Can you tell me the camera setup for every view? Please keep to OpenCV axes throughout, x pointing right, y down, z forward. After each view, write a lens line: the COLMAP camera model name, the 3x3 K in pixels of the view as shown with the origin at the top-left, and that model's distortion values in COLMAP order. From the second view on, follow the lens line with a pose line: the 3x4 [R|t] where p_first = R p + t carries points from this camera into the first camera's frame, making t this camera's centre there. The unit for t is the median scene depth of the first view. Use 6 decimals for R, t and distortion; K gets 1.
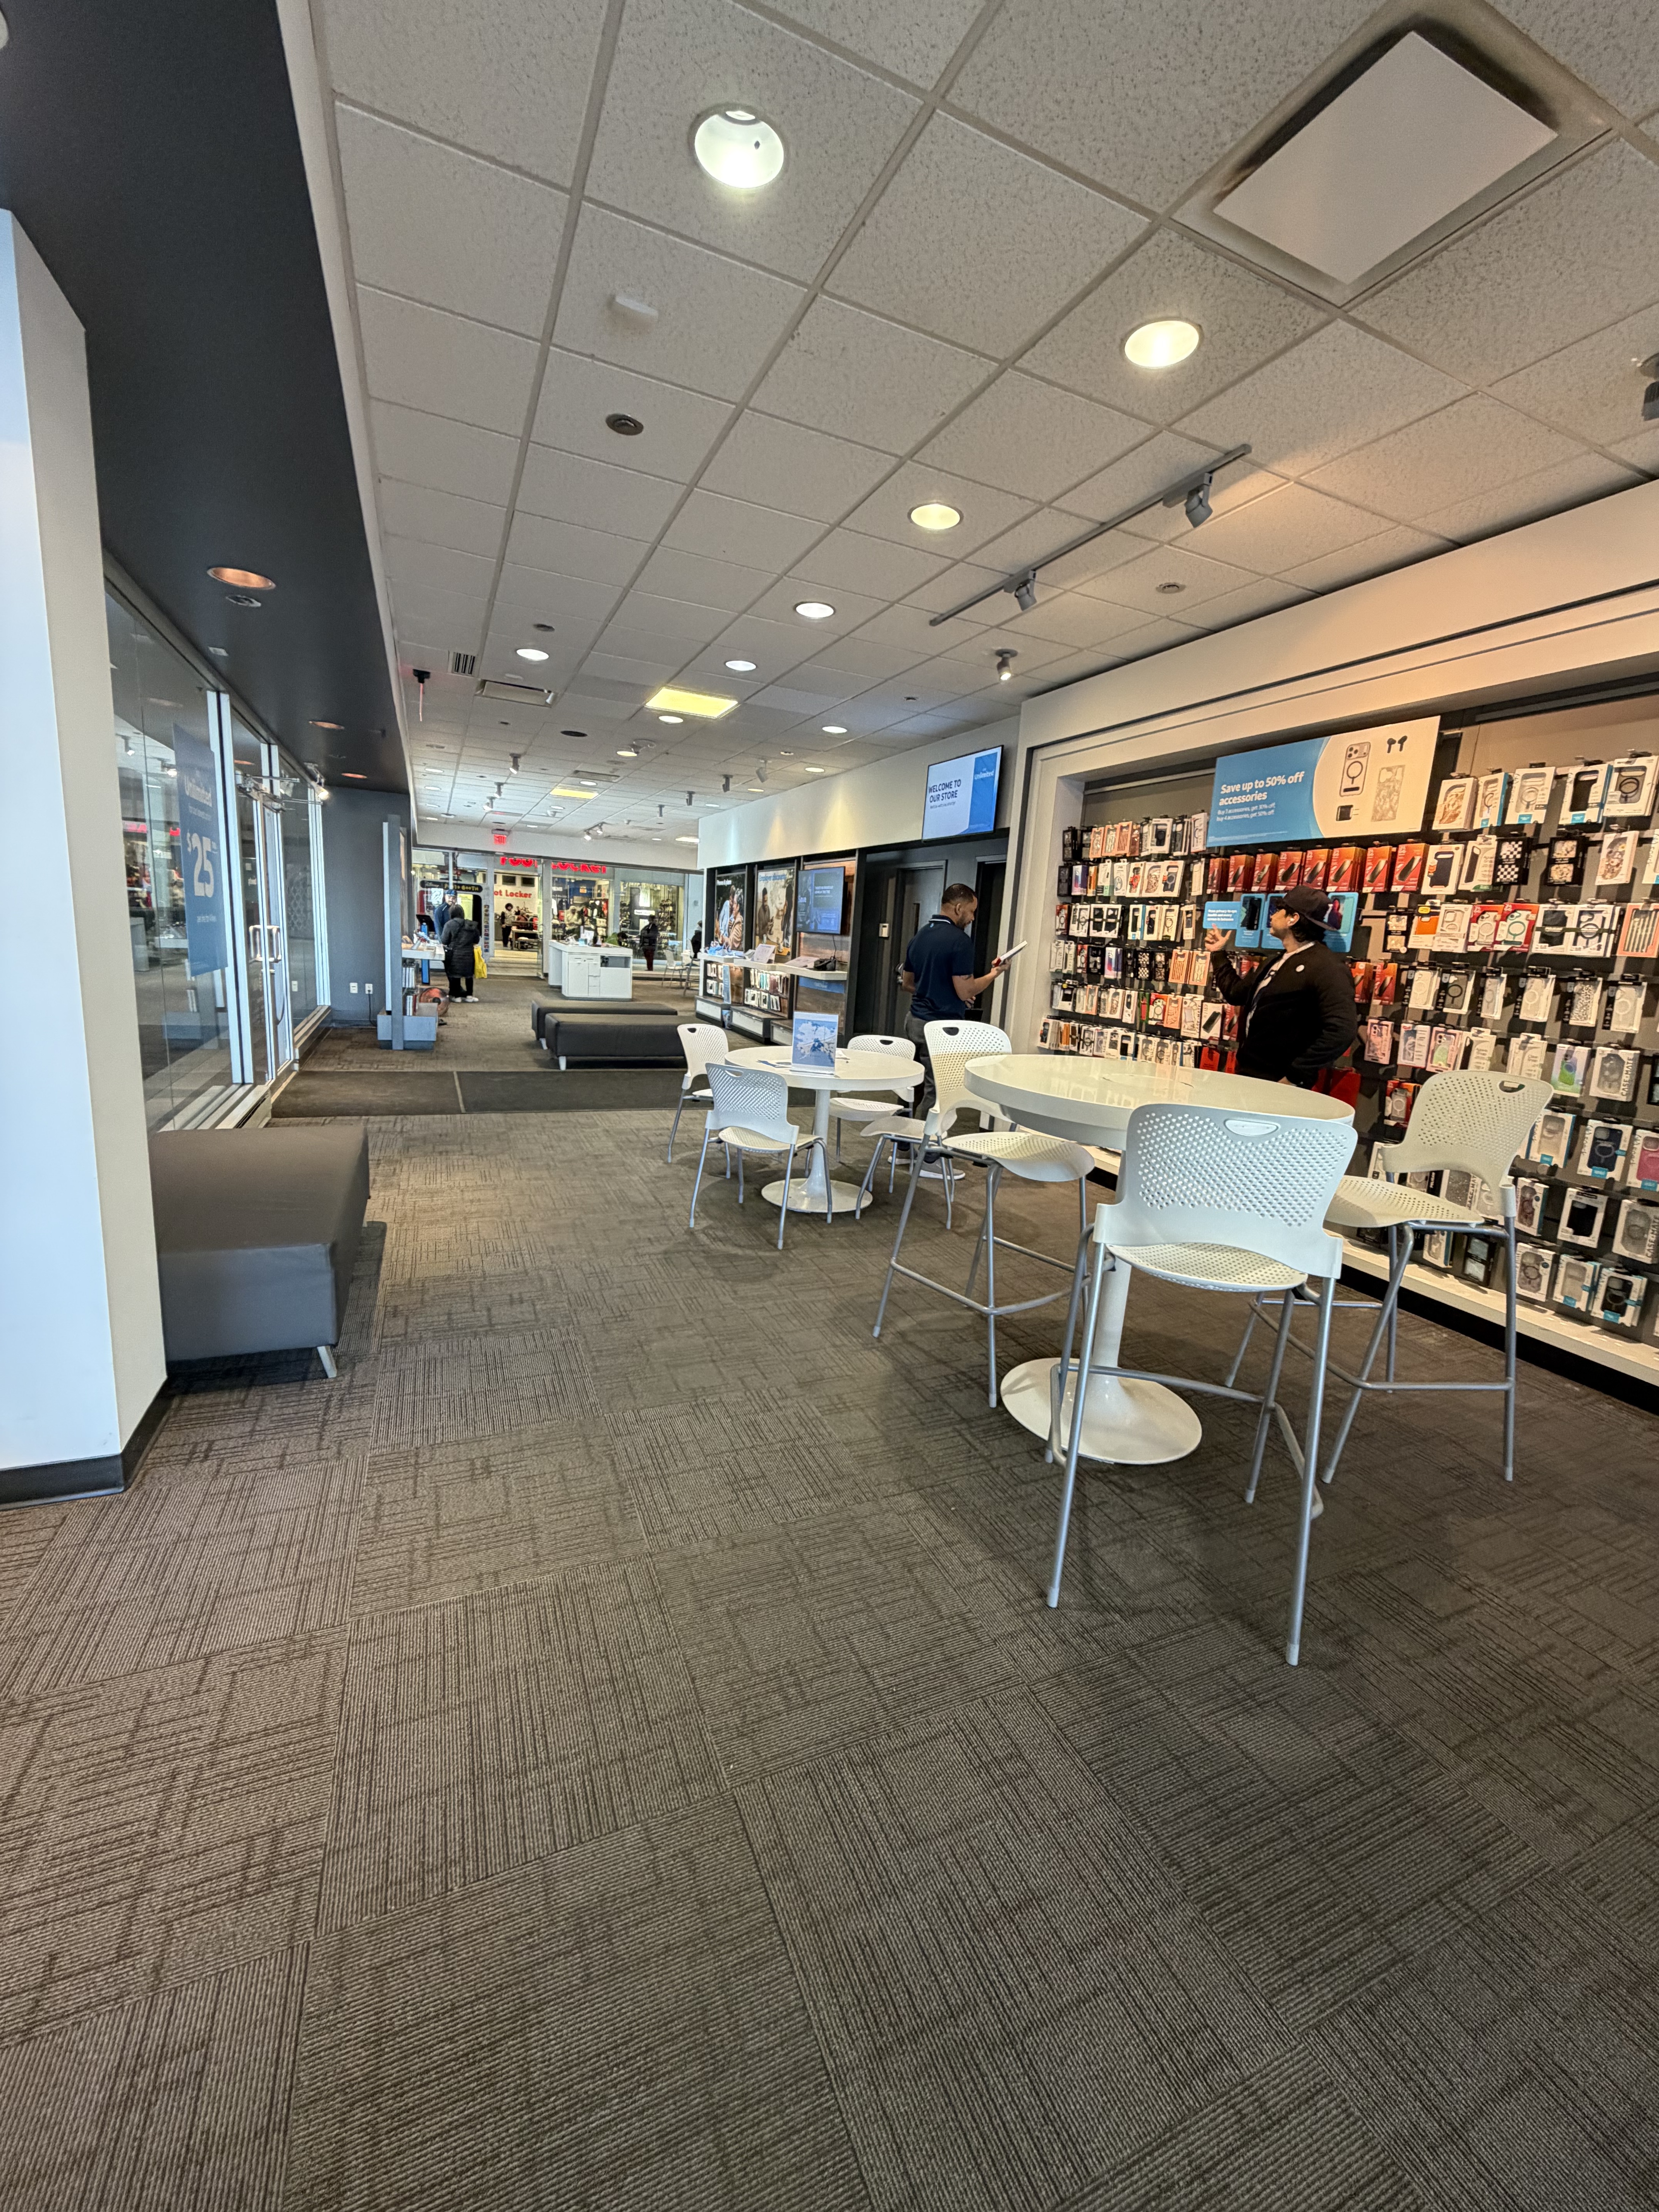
lens RADIAL K [[880.8, 0, 829.5], [0, 880.8, 1106.0], [0, 0, 1]] dist [0.000049, 0.000001]
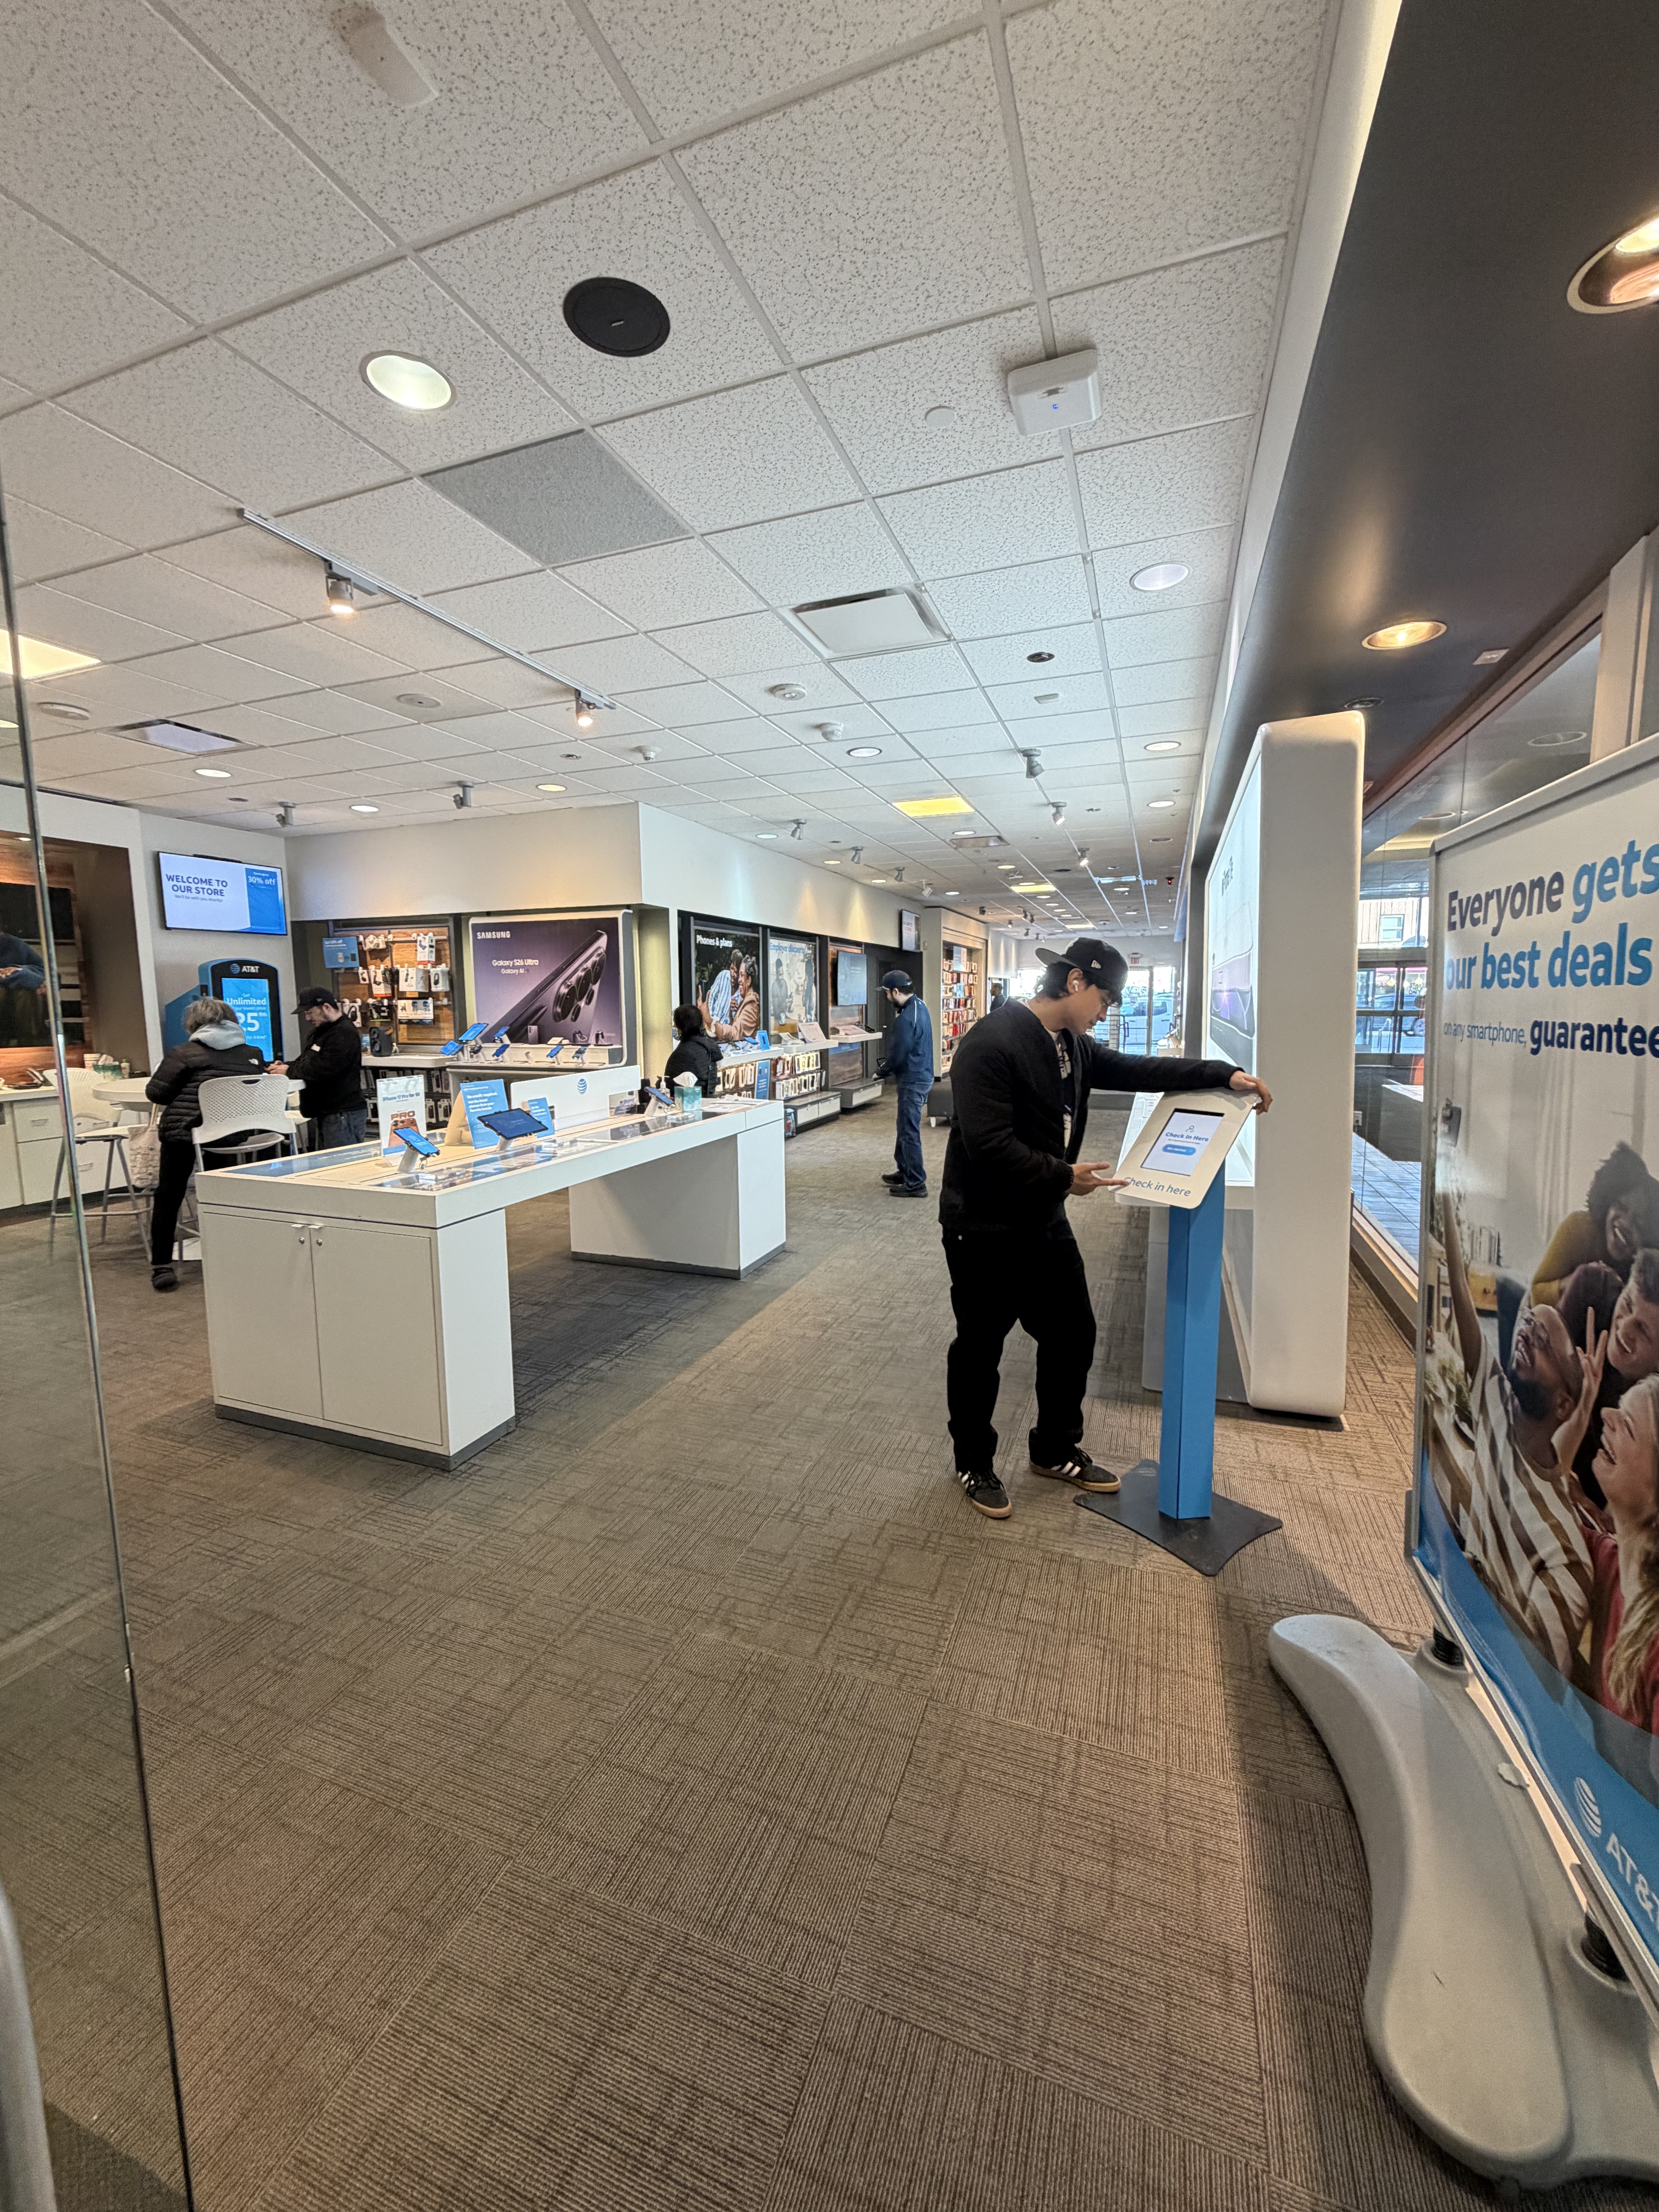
lens RADIAL K [[880.8, 0, 829.5], [0, 880.8, 1106.0], [0, 0, 1]] dist [0.000049, 0.000001]
pose [[-0.712908, -0.148235, 0.685411, -0.695137], [0.093207, 0.948701, 0.302123, -0.359632], [-0.695036, 0.279272, -0.662520, 1.543526]]
